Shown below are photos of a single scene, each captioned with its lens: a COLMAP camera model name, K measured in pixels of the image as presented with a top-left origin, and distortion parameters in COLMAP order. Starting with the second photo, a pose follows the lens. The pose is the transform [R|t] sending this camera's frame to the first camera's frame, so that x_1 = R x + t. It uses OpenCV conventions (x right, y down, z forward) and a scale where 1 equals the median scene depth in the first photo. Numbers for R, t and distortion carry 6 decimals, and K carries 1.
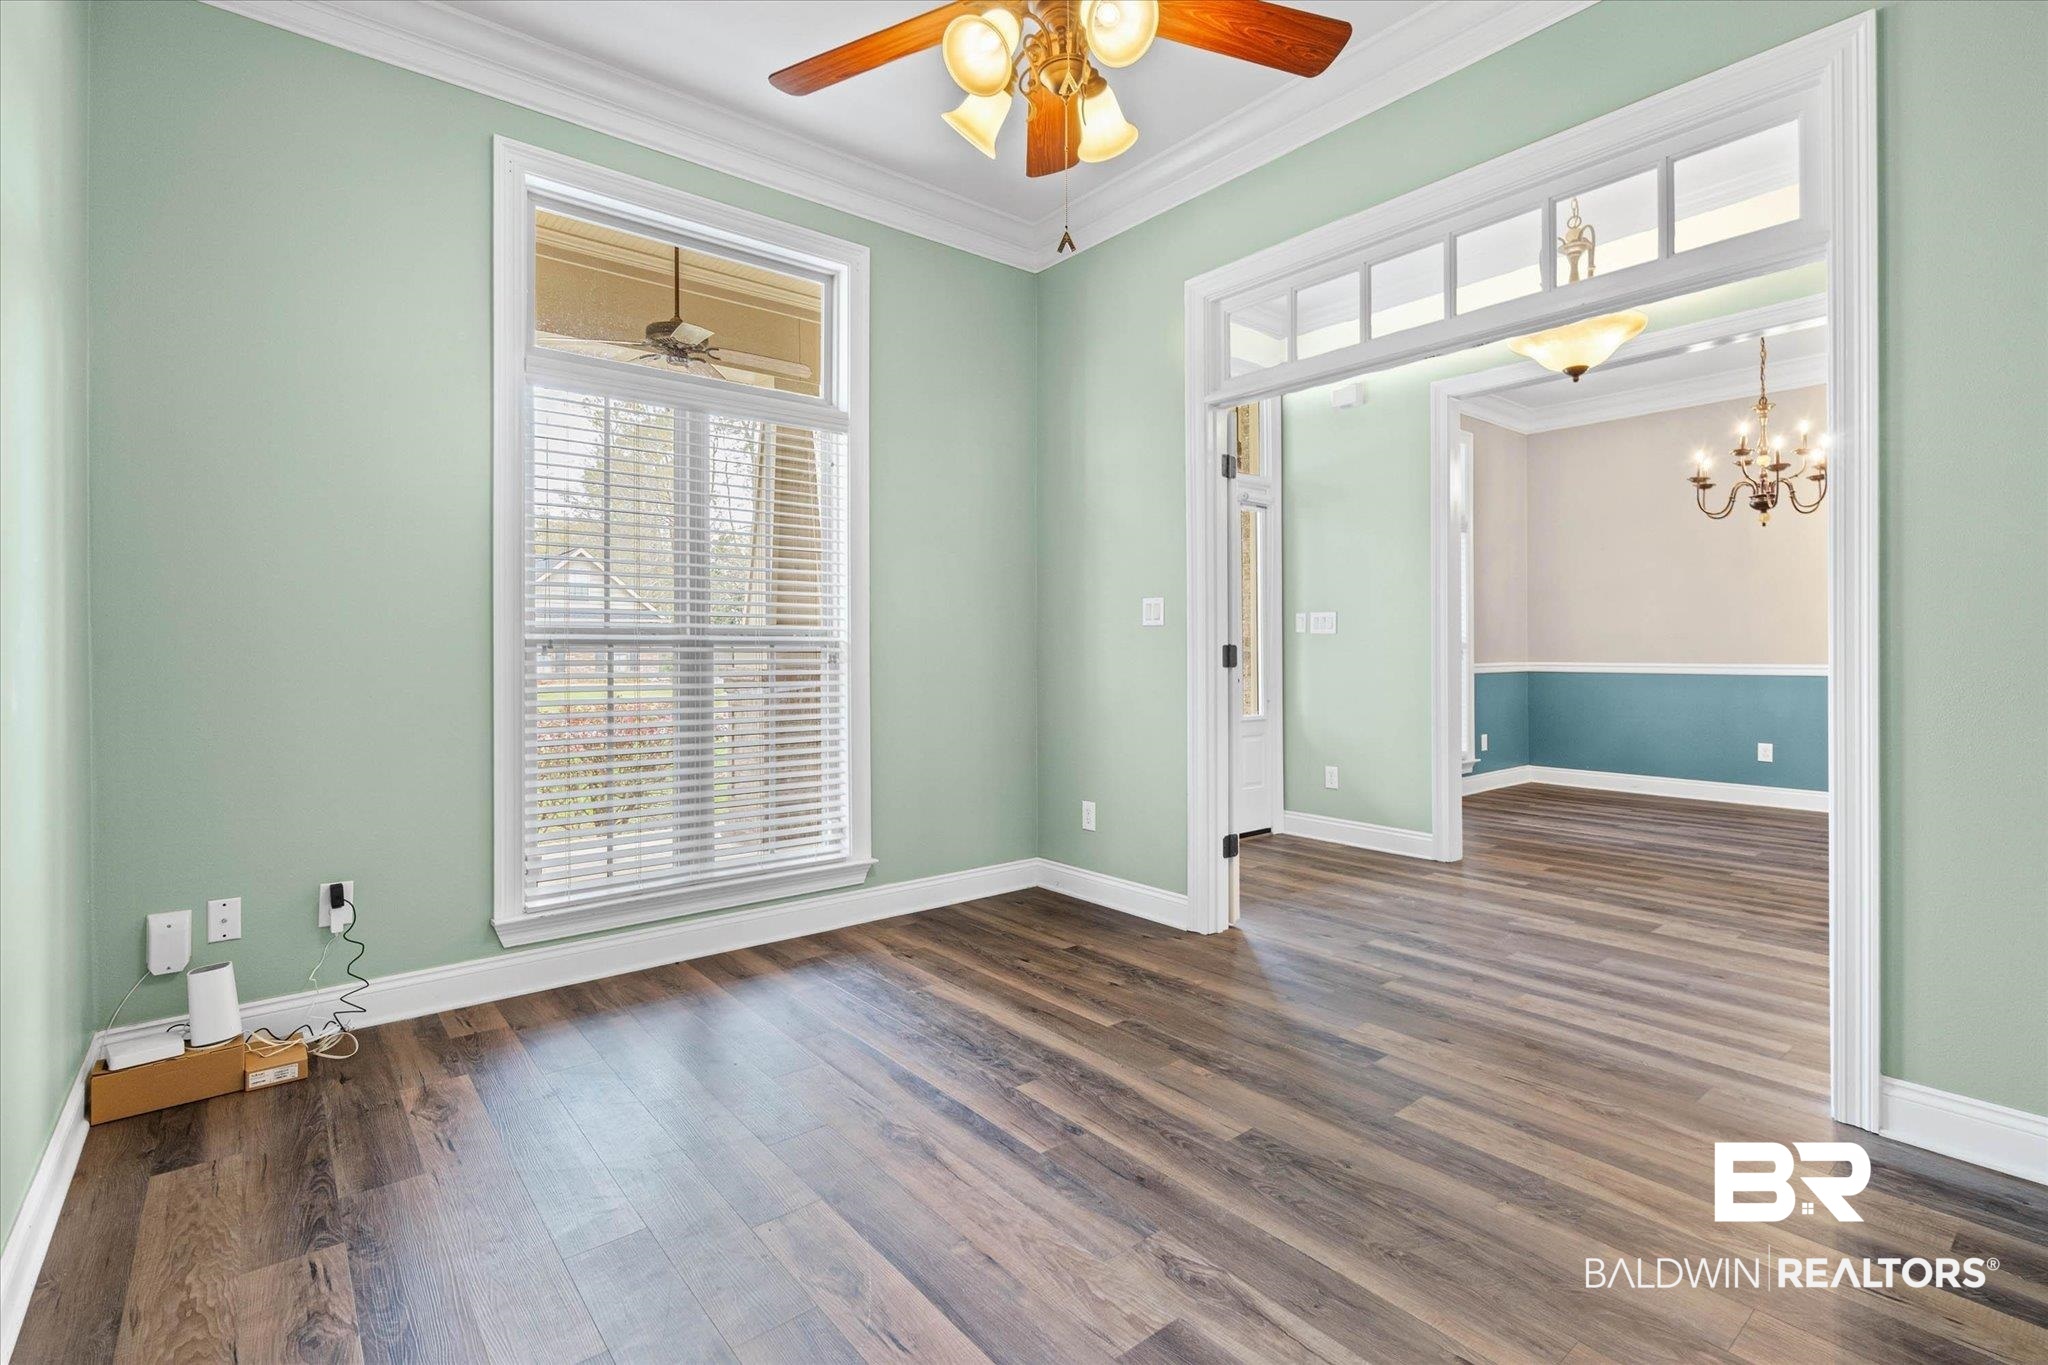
lens RADIAL K [[936.7, 0, 1039.0], [0, 936.7, 670.7], [0, 0, 1]] dist [-0.001737, -0.001047]
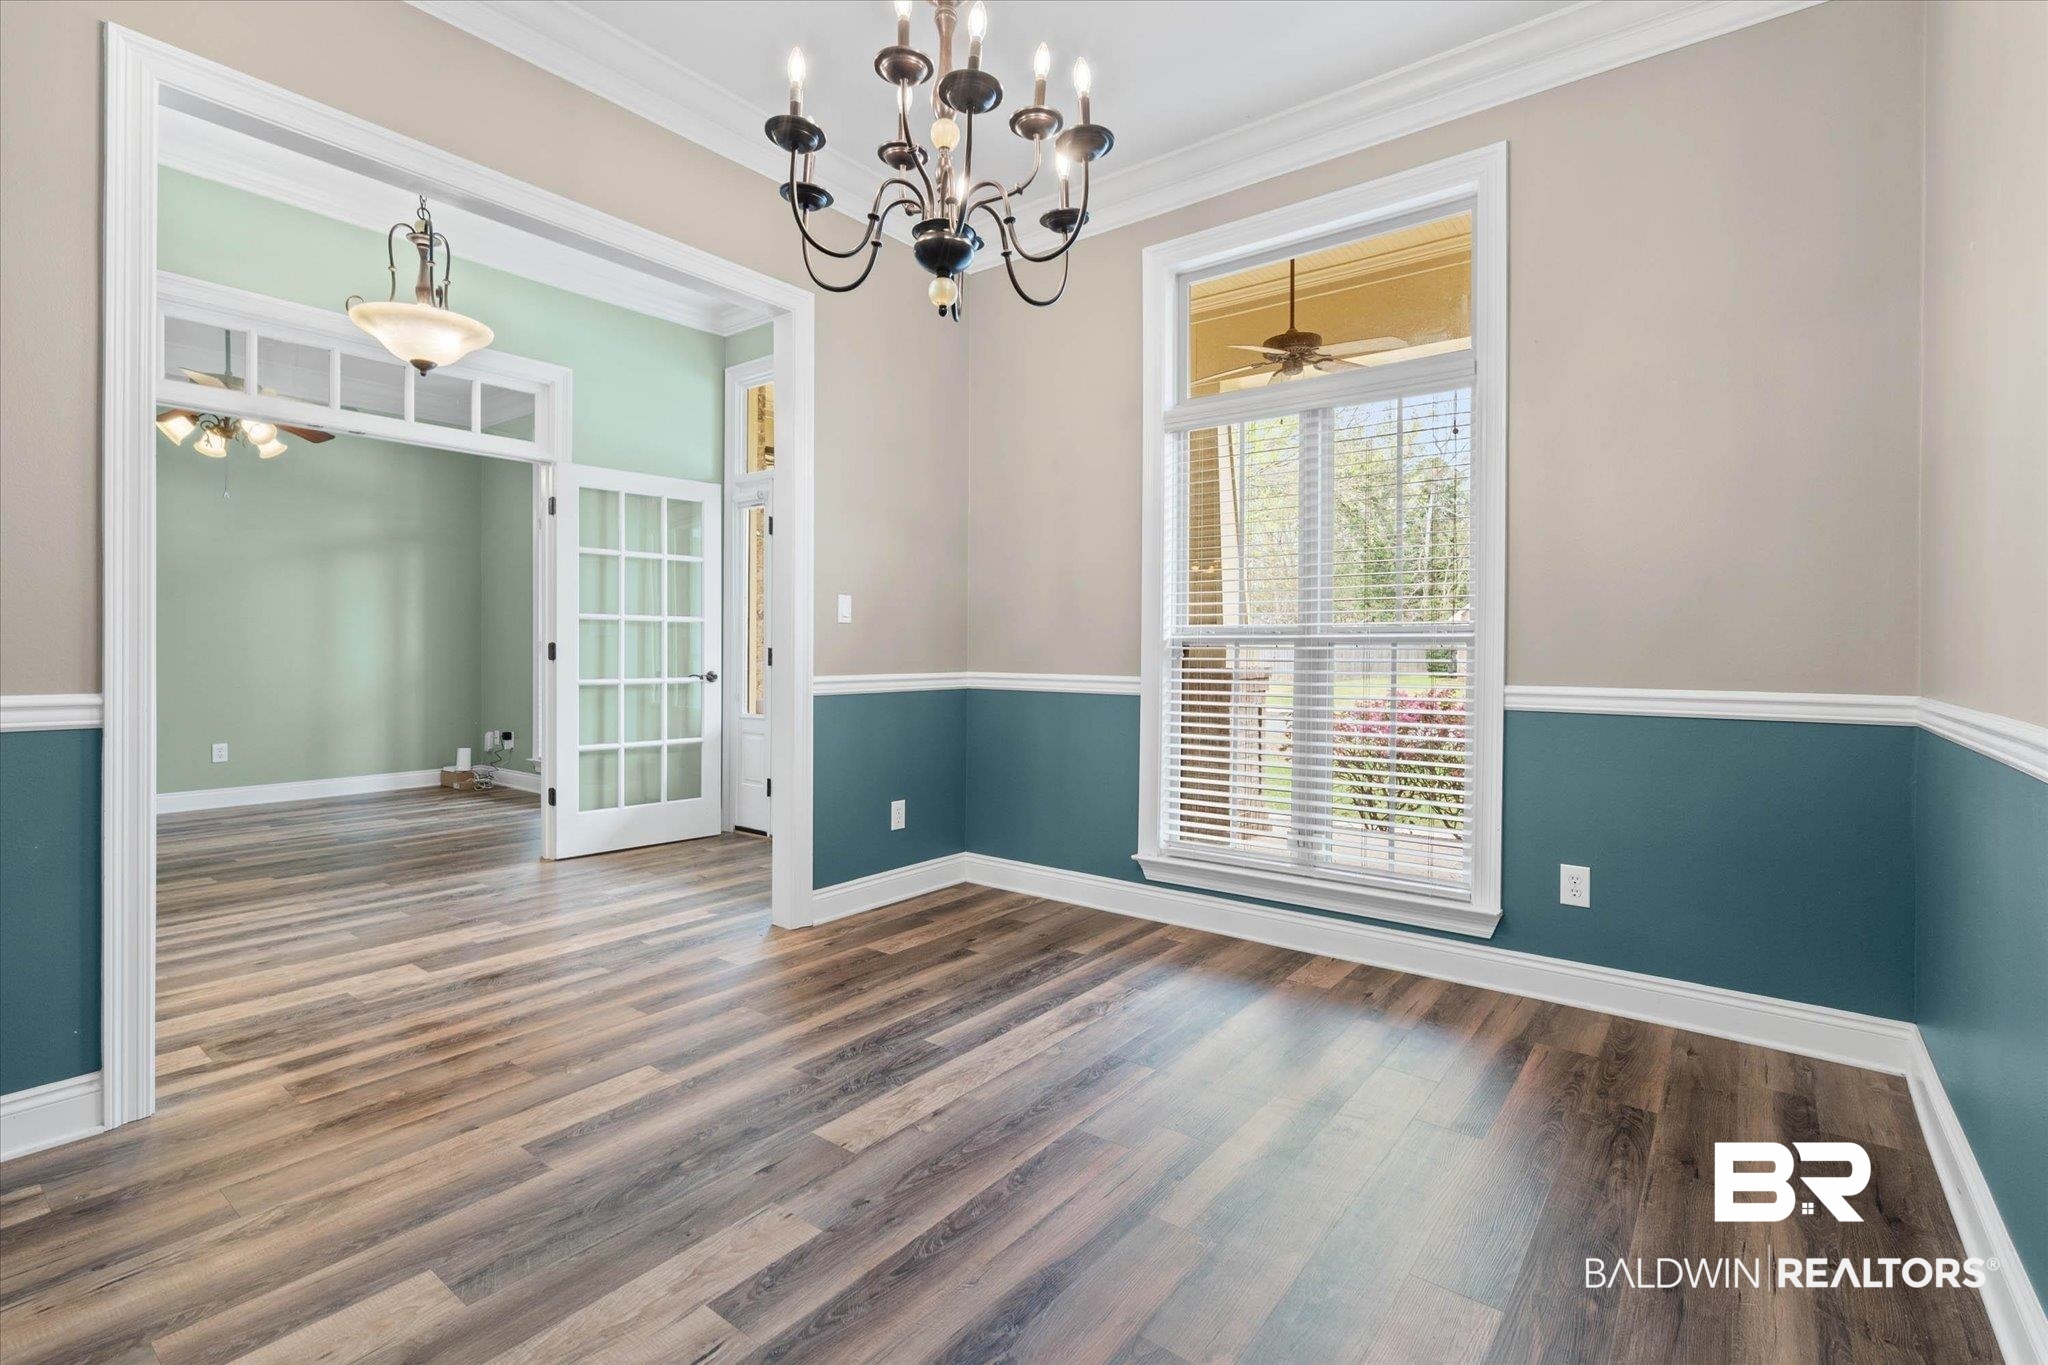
lens RADIAL K [[936.7, 0, 1030.1], [0, 936.7, 661.1], [0, 0, 1]] dist [-0.001737, -0.001047]
pose [[0.217076, 0.015118, -0.976038, 0.574653], [-0.023667, 0.999668, 0.010220, -0.011357], [0.975868, 0.020881, 0.217362, 0.496586]]
